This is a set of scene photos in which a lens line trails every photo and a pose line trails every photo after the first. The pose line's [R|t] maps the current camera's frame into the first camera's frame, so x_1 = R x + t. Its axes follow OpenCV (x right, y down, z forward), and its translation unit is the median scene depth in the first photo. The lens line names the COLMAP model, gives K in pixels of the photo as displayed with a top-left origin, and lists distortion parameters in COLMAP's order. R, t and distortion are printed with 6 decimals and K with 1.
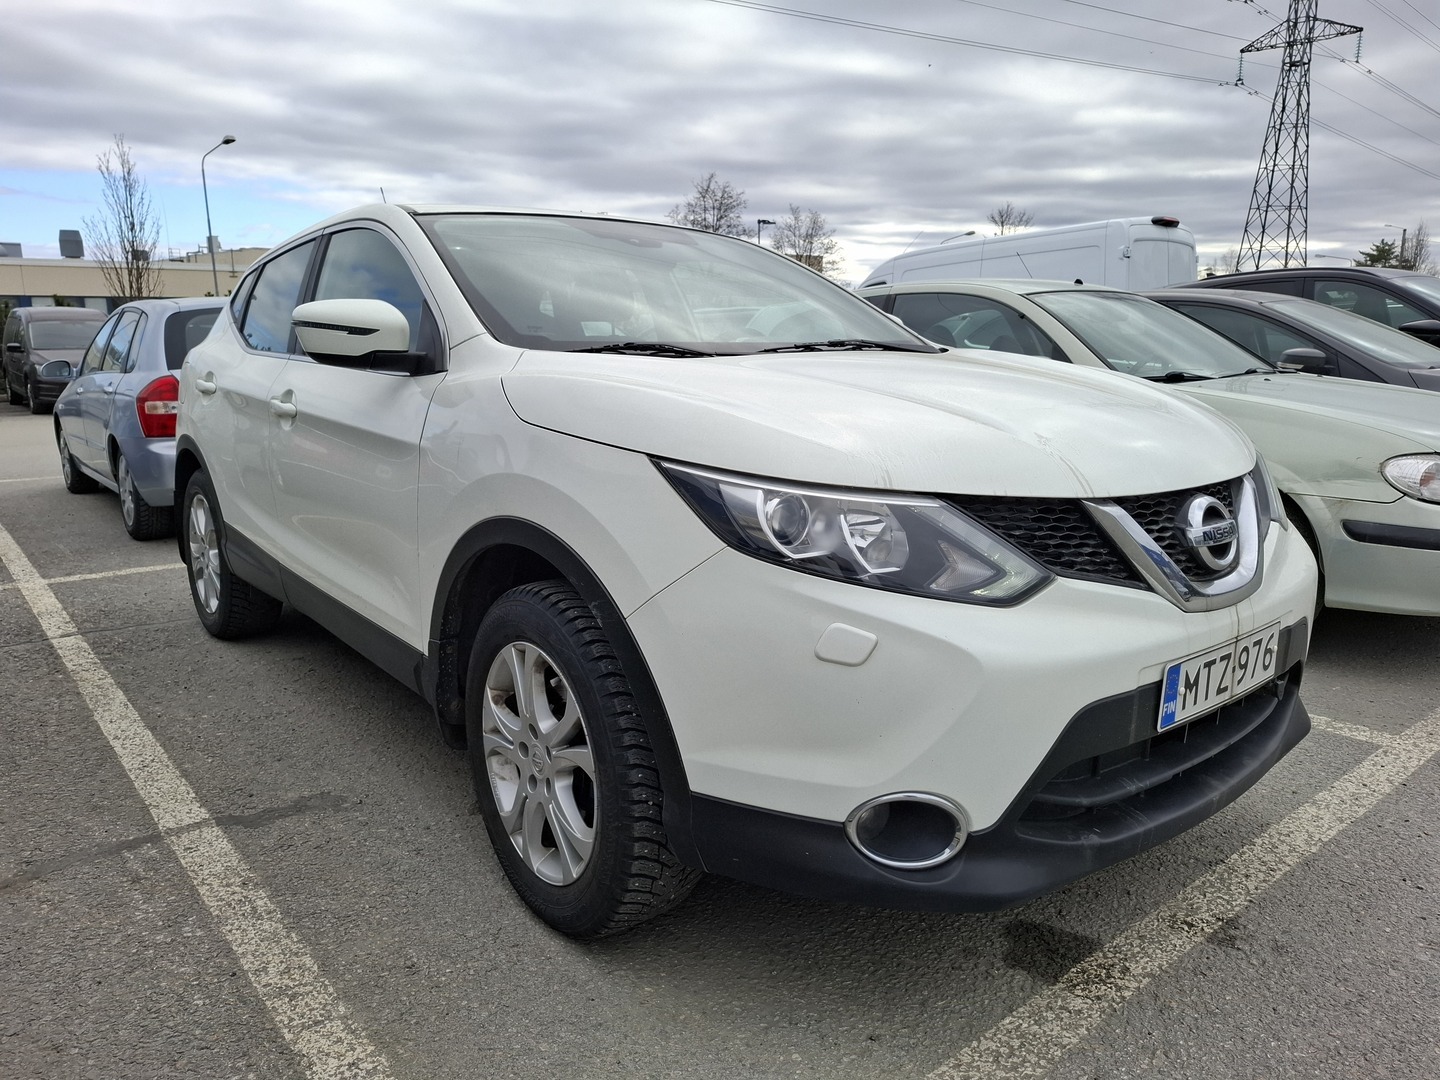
lens RADIAL K [[1019.4, 0, 718.0], [0, 1019.4, 540.6], [0, 0, 1]] dist [0.003463, 0.001917]
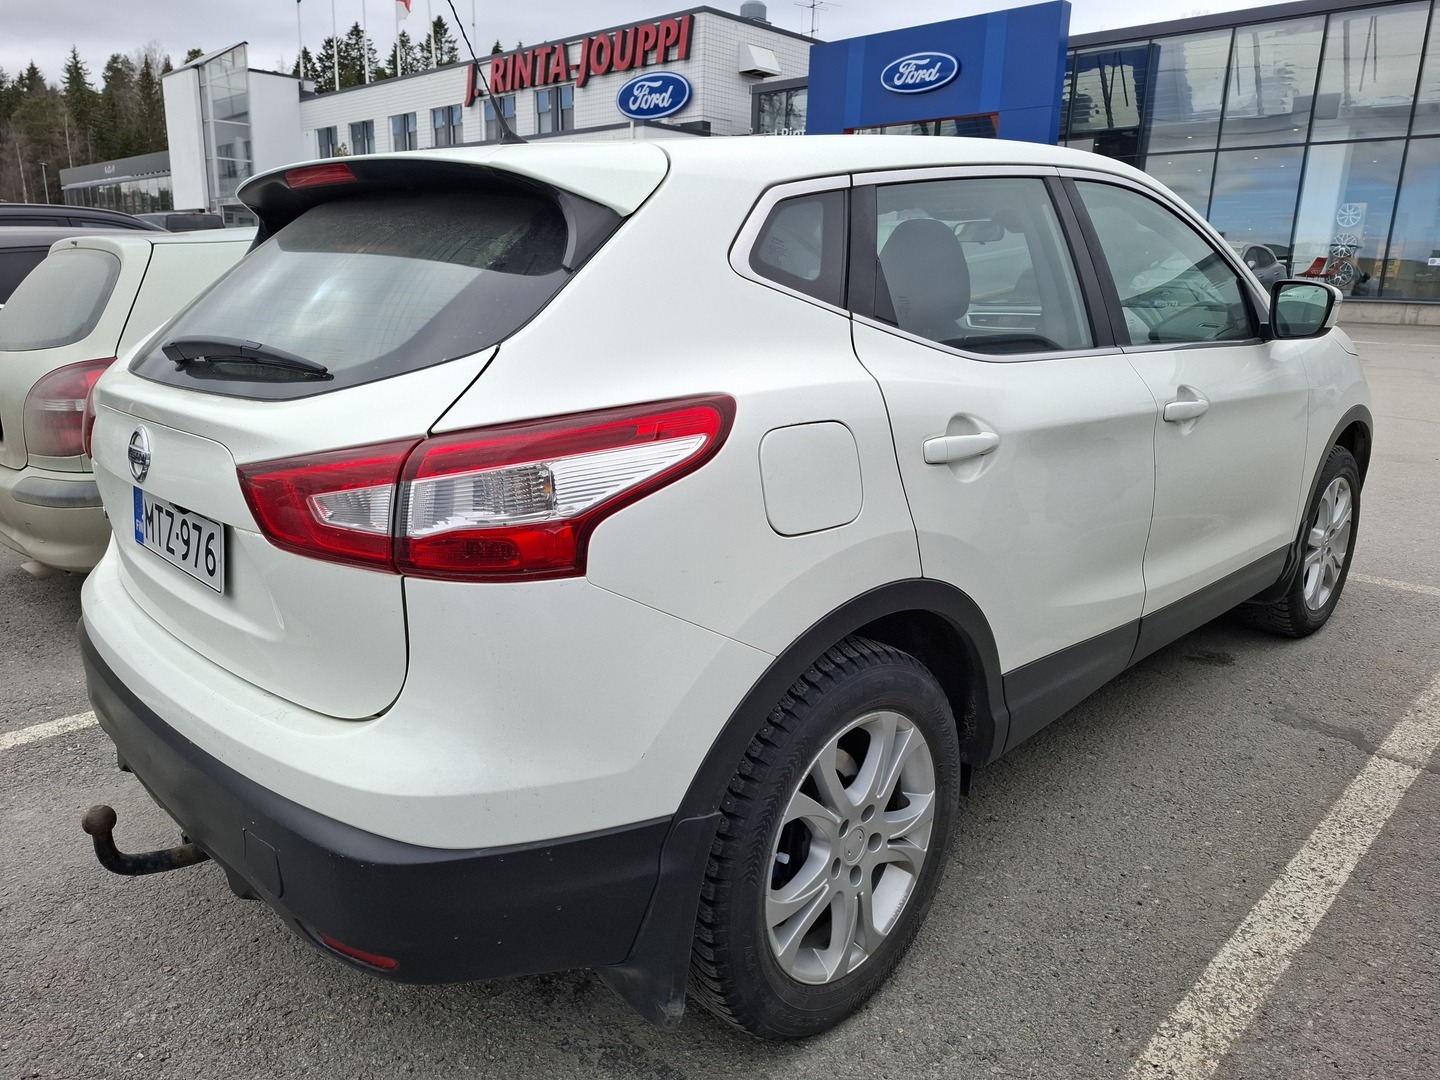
lens RADIAL K [[1019.4, 0, 717.7], [0, 1019.4, 538.1], [0, 0, 1]] dist [0.003463, 0.001917]
pose [[-0.112068, -0.249127, 0.961965, -1.199039], [0.193671, 0.944023, 0.267043, -0.324288], [-0.974645, 0.216232, -0.057546, 1.436848]]
